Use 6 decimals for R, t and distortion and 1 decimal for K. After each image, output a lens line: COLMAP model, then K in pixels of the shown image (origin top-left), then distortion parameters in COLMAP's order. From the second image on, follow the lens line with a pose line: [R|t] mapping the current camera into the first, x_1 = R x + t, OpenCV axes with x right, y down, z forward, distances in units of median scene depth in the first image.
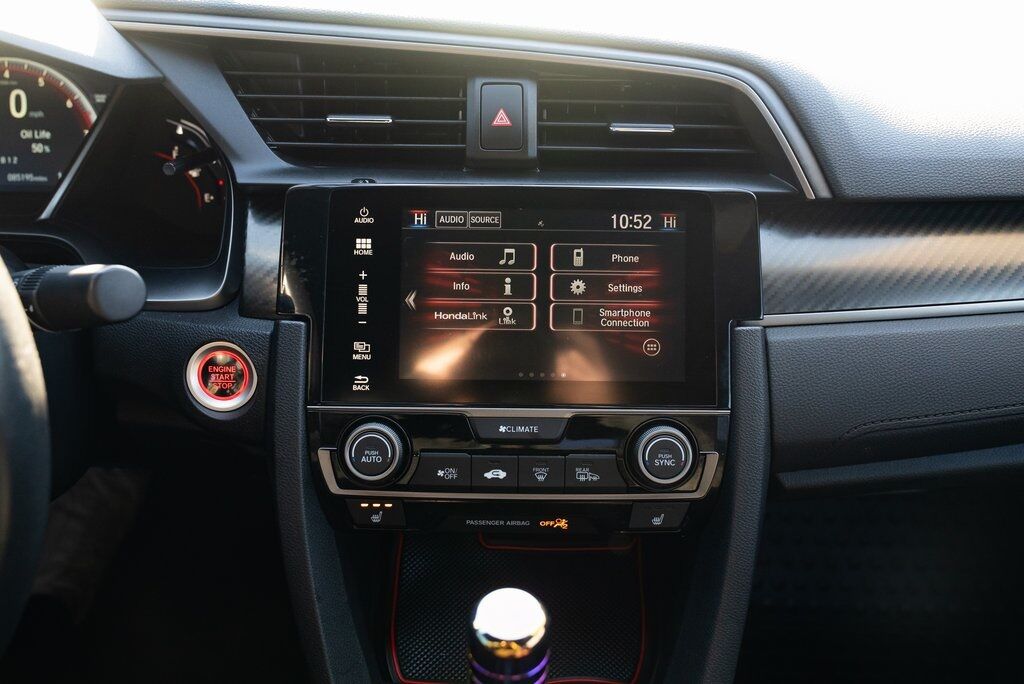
lens RADIAL K [[935.2, 0, 510.4], [0, 935.2, 341.3], [0, 0, 1]] dist [-0.007318, 0.000000]
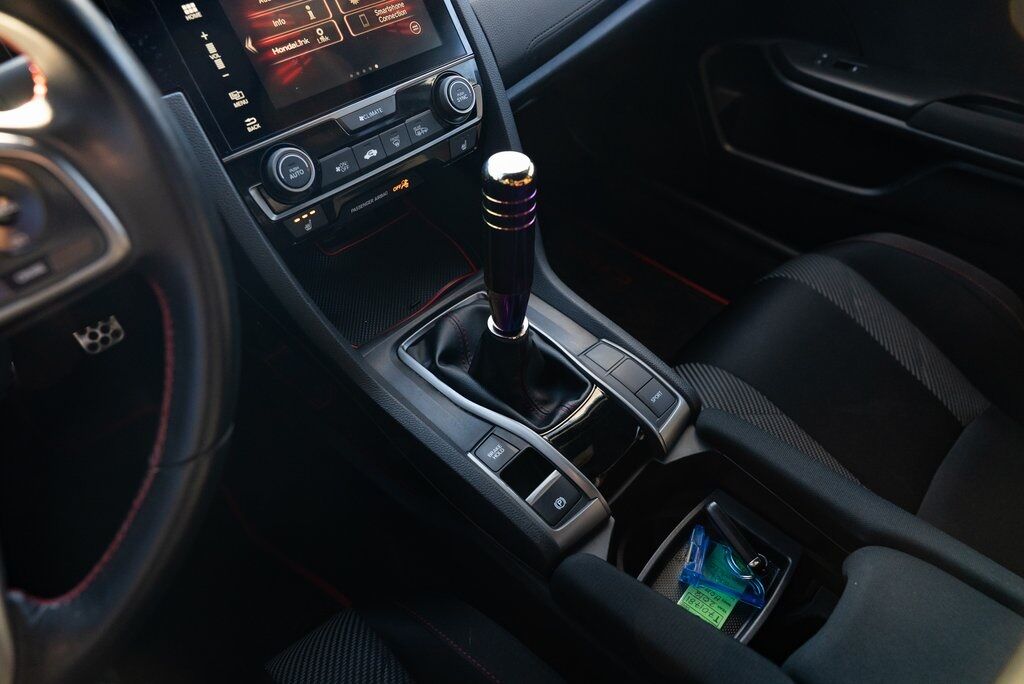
lens RADIAL K [[690.4, 0, 509.3], [0, 690.4, 341.0], [0, 0, 1]] dist [-0.029089, 0.013627]
pose [[0.672350, -0.522347, 0.524498, -0.538666], [0.395889, 0.852451, 0.341467, 0.110759], [-0.625473, -0.021943, 0.779937, 0.090493]]
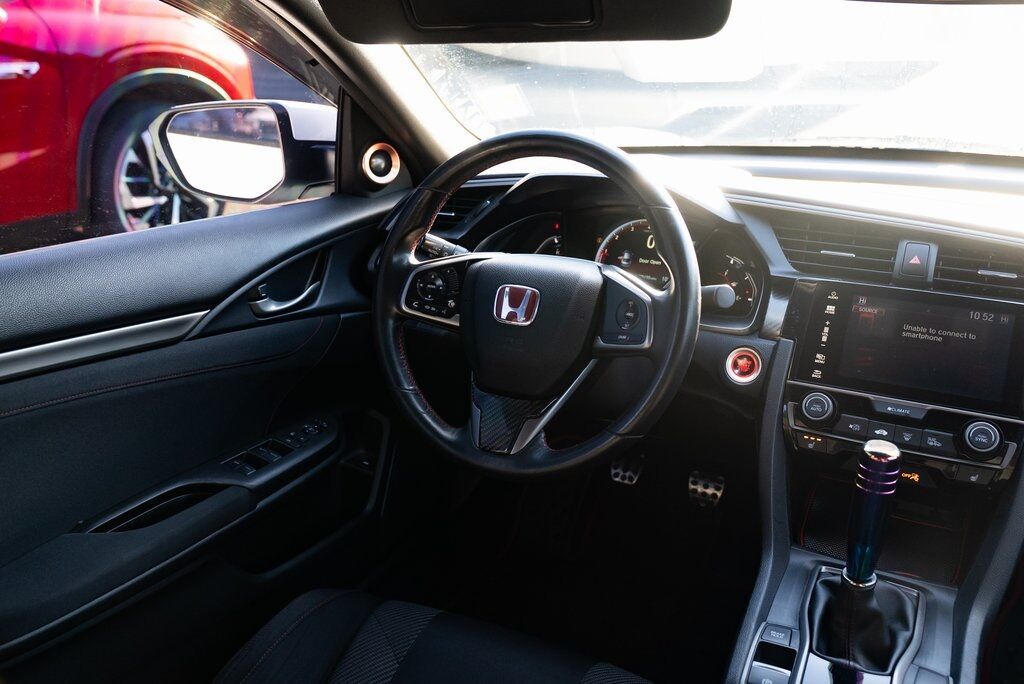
lens RADIAL K [[857.5, 0, 510.9], [0, 857.5, 342.3], [0, 0, 1]] dist [-0.028280, 0.026540]
pose [[0.883911, 0.145839, -0.444333, 0.061941], [-0.250396, 0.950052, -0.186286, 0.473876], [0.394972, 0.275920, 0.876279, -0.853431]]
